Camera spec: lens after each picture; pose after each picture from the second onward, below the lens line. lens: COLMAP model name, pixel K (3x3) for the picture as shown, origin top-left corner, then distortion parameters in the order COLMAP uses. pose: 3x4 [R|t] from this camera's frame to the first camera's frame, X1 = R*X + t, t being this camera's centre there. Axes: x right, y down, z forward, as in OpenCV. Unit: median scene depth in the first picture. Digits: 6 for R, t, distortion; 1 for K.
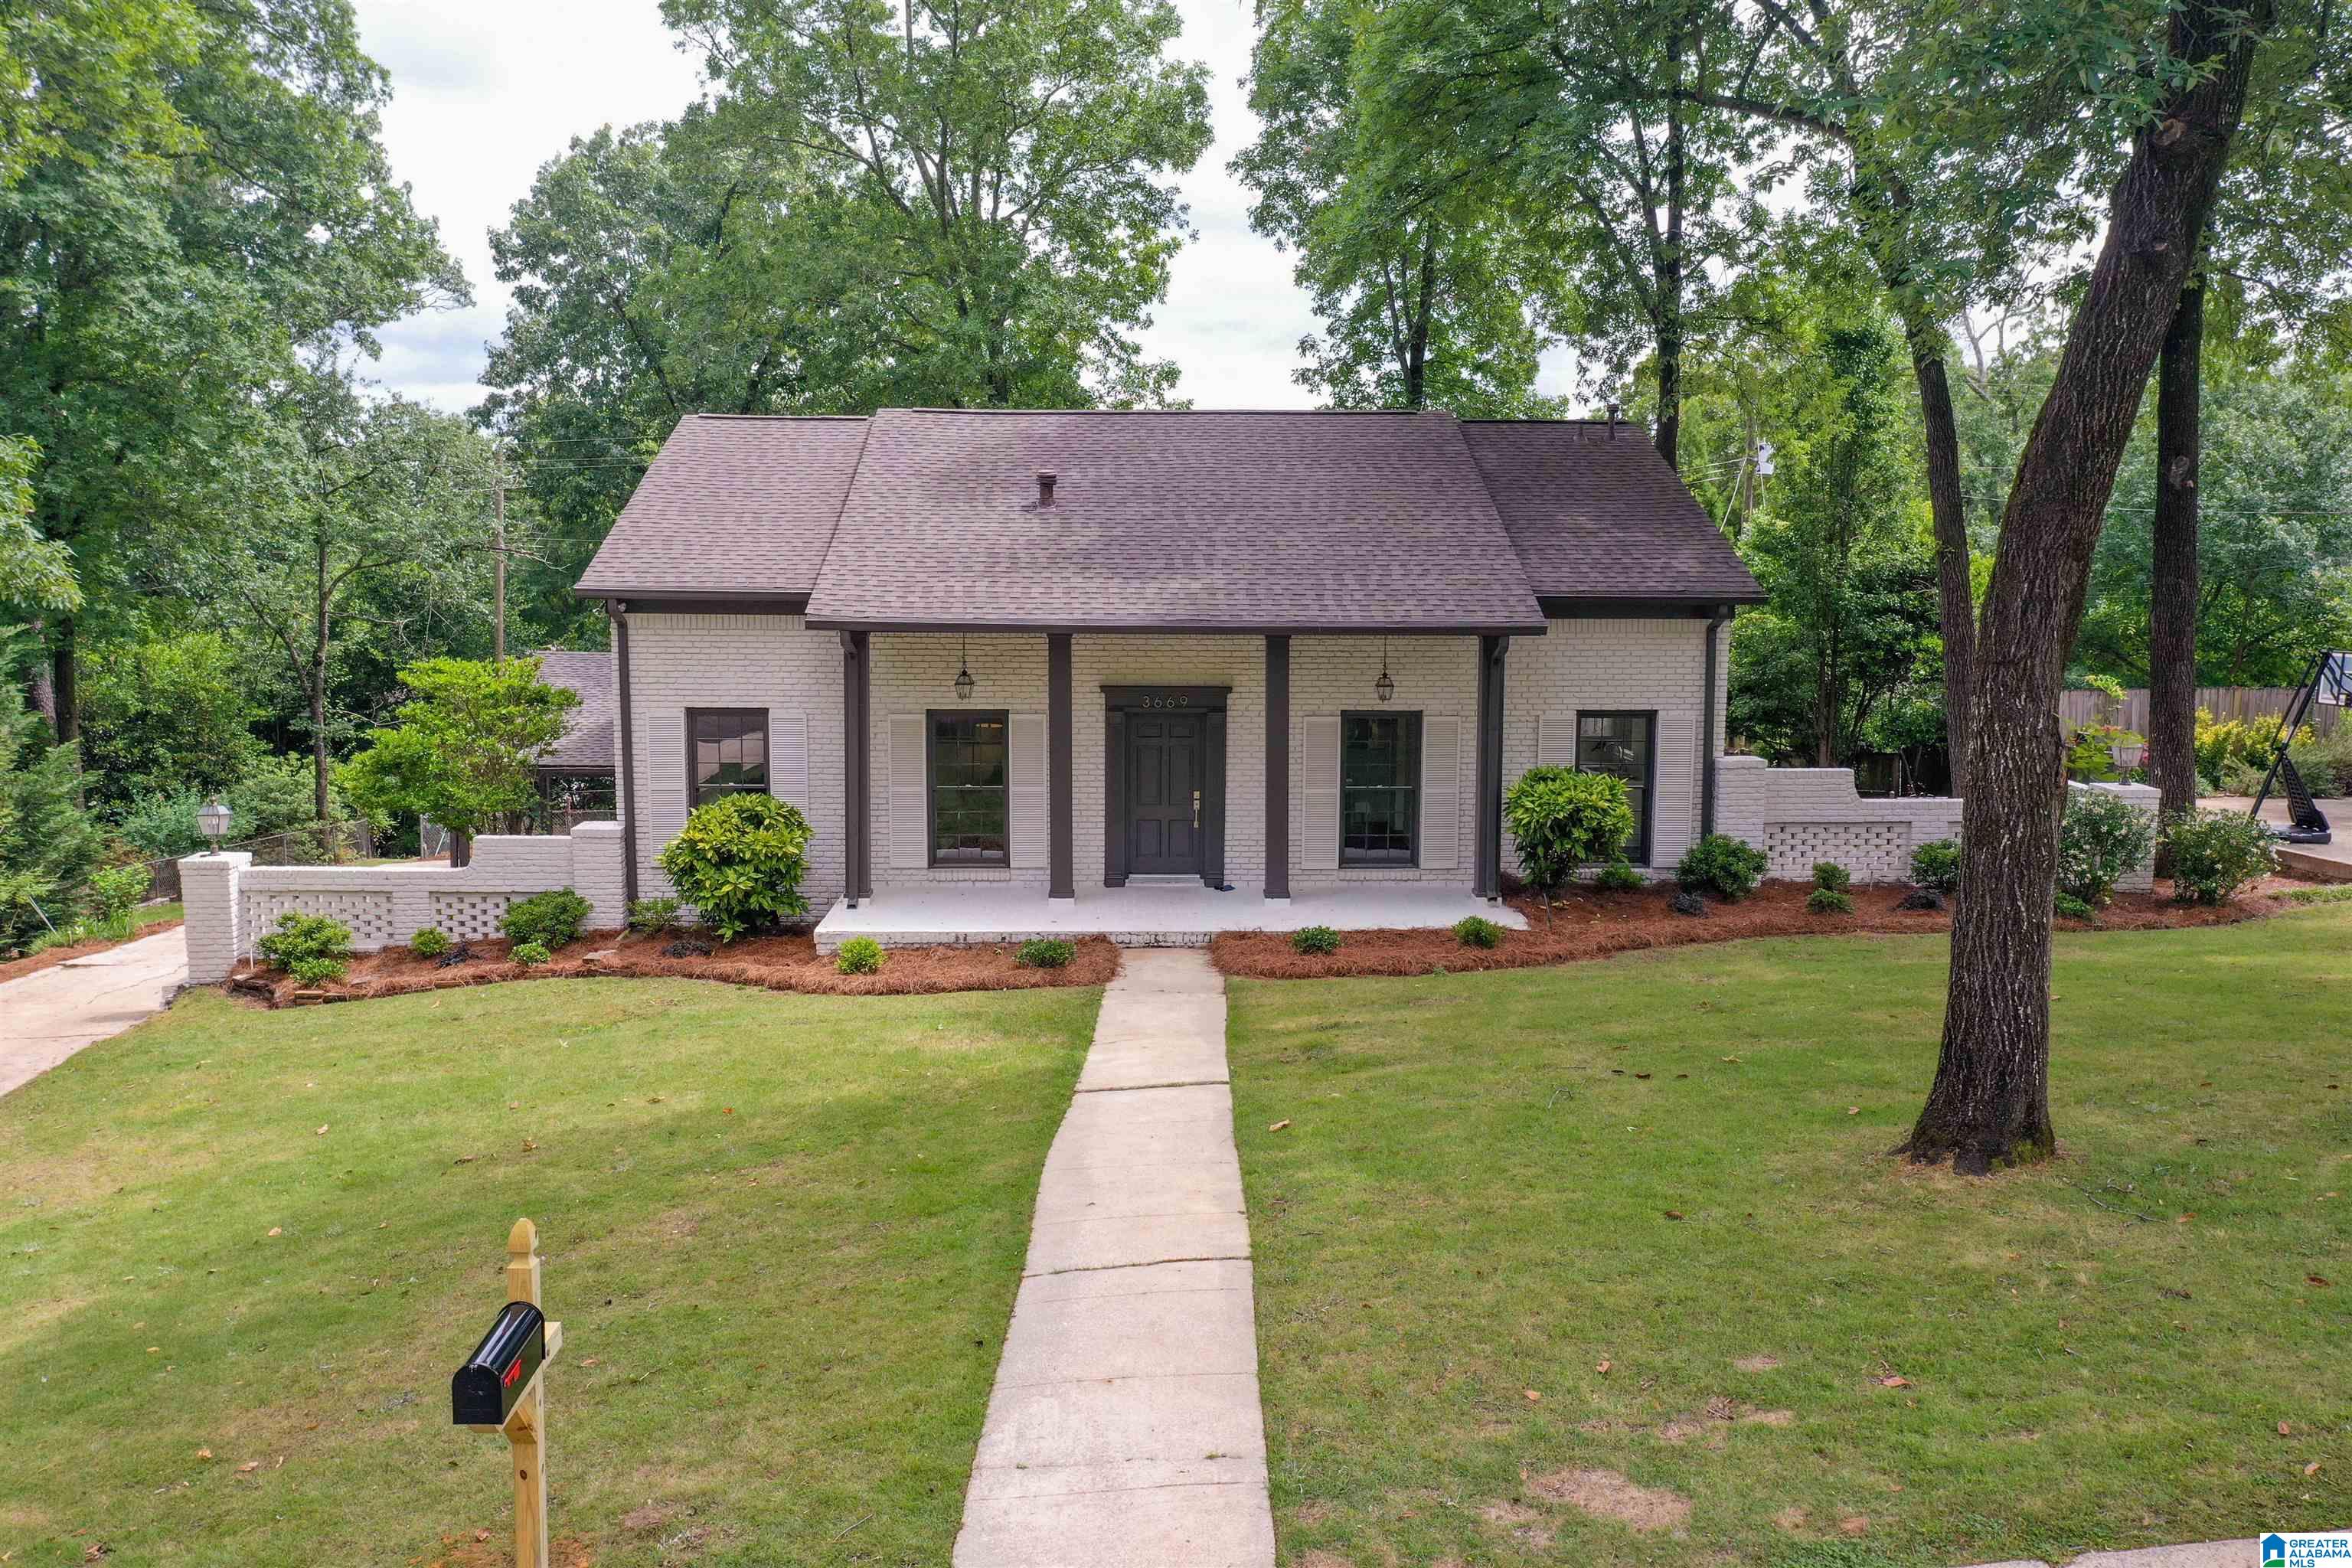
lens RADIAL K [[1868.7, 0, 1172.7], [0, 1868.7, 782.4], [0, 0, 1]] dist [-0.009945, -0.000688]
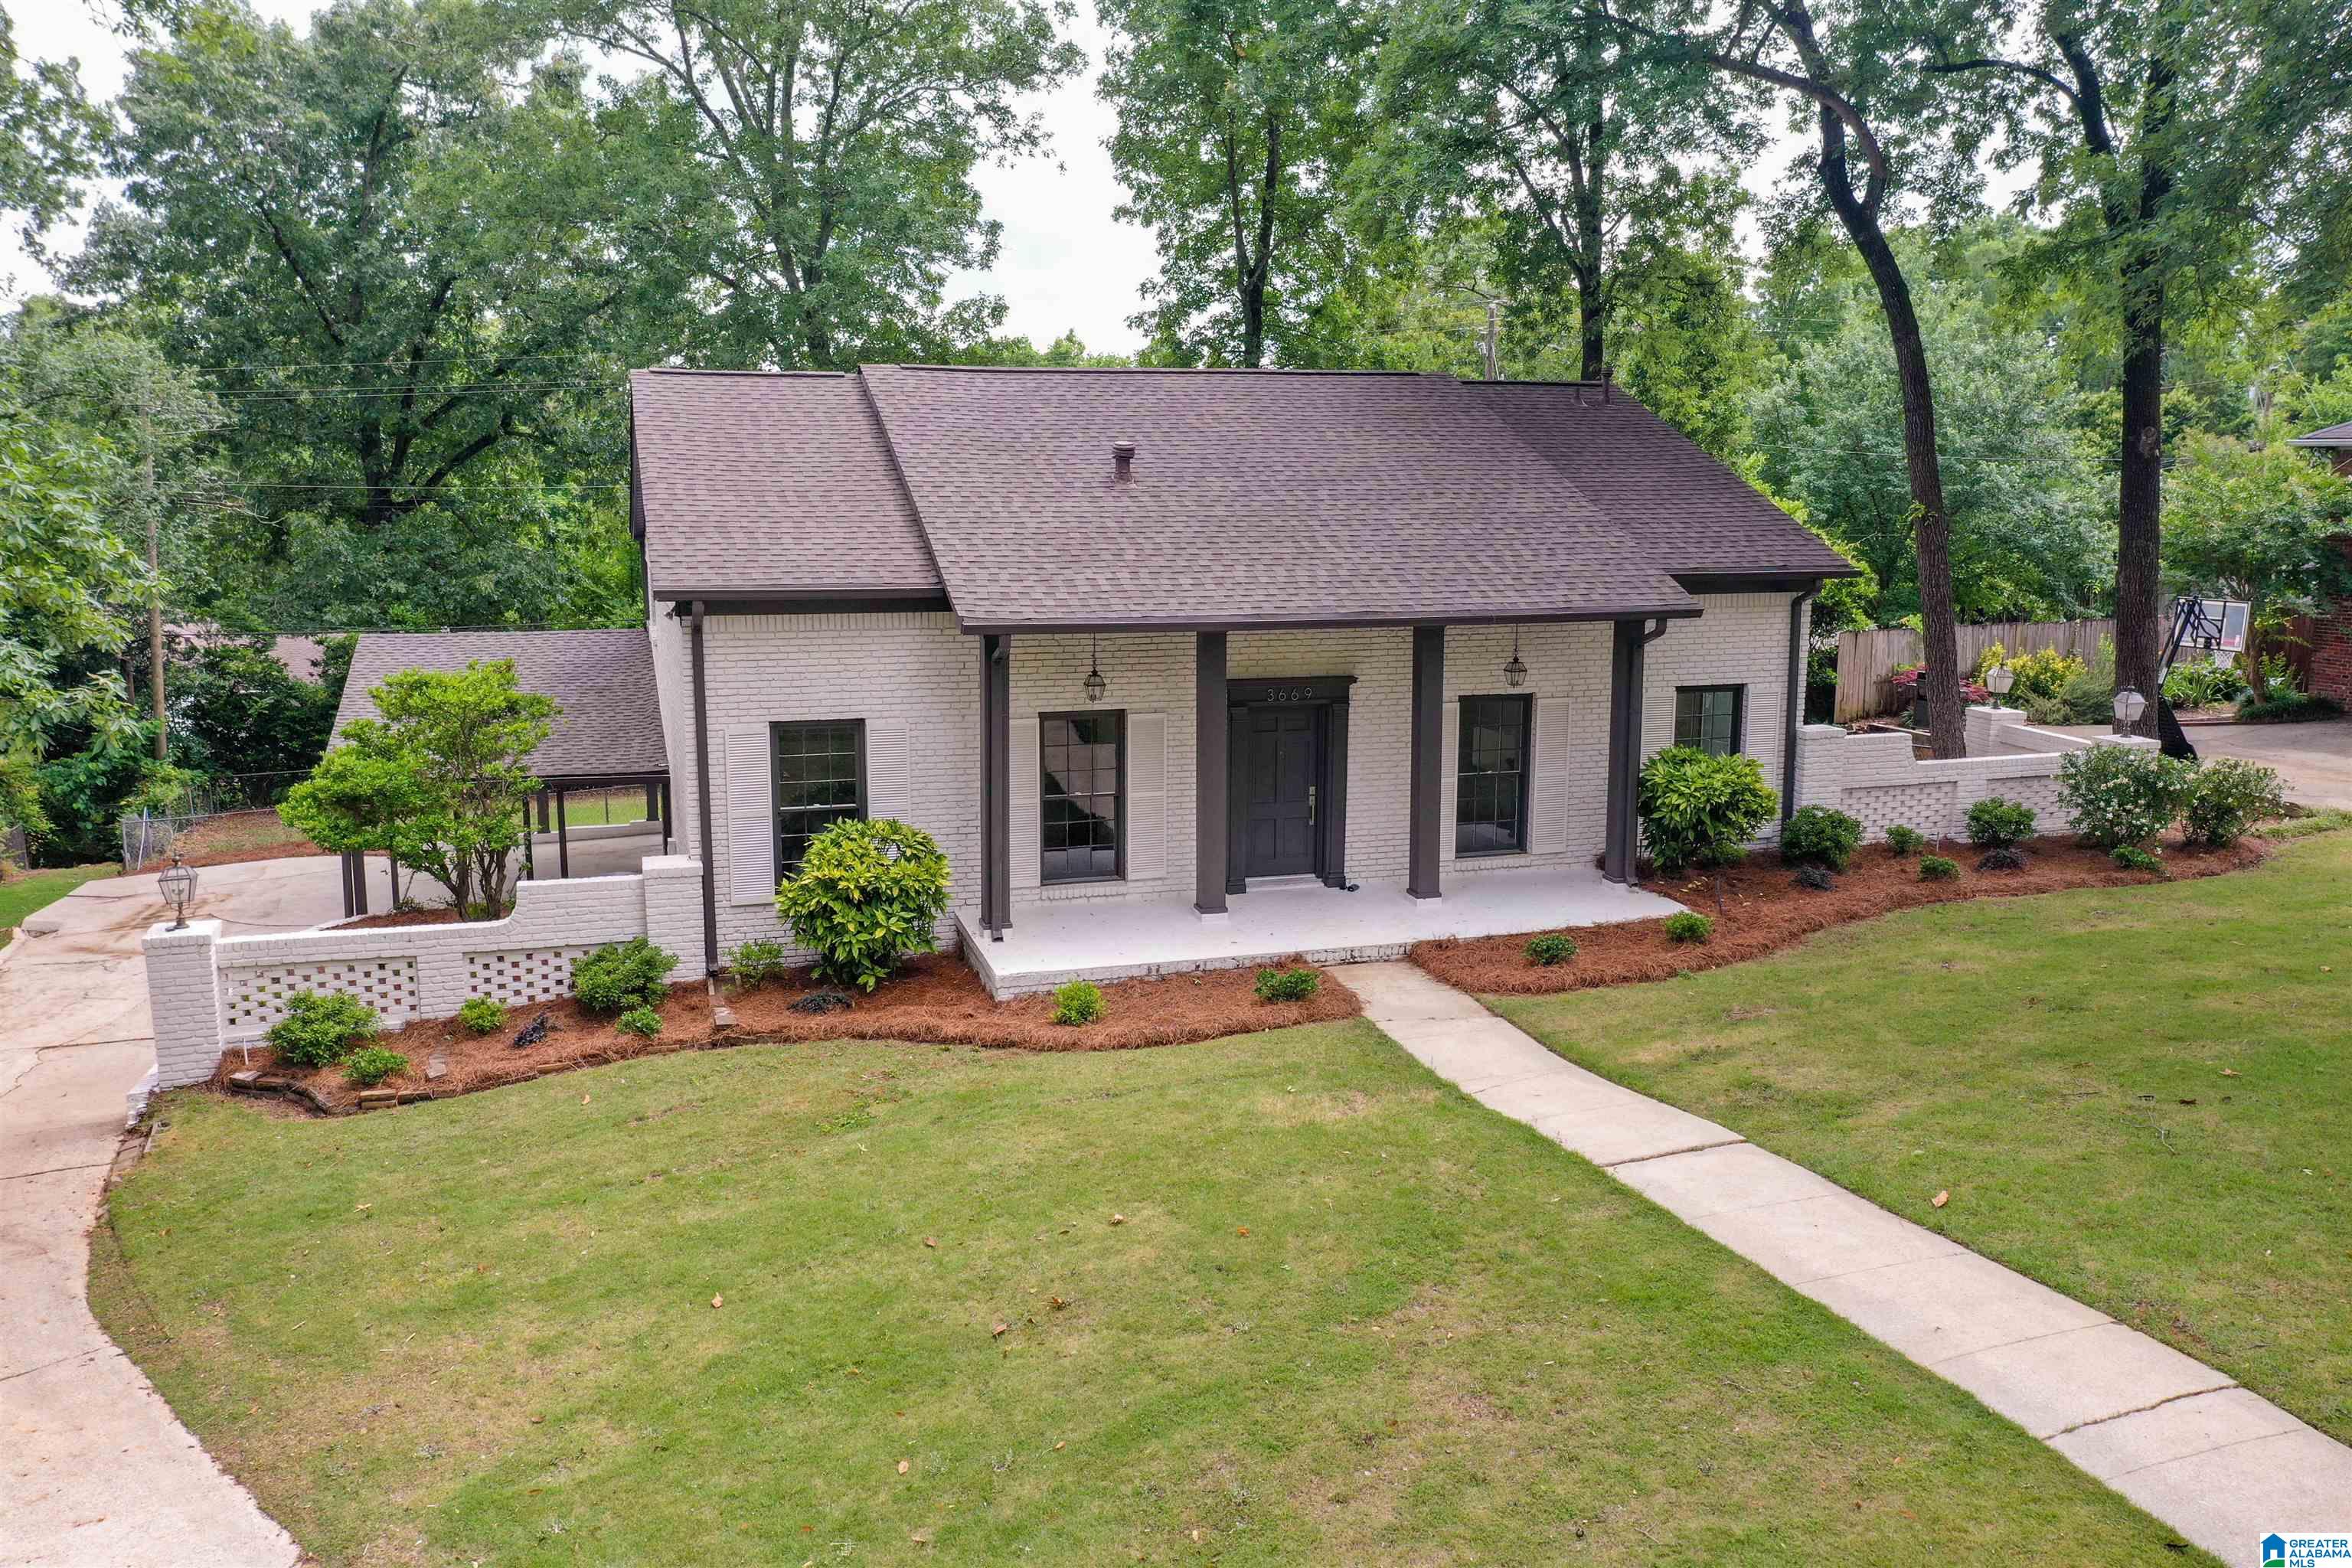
lens RADIAL K [[1868.7, 0, 1176.8], [0, 1868.7, 781.6], [0, 0, 1]] dist [-0.009945, -0.000688]
pose [[0.964165, -0.049884, 0.260572, -0.308675], [0.037148, 0.997872, 0.053577, -0.052489], [-0.262691, -0.041978, 0.963967, 0.109158]]
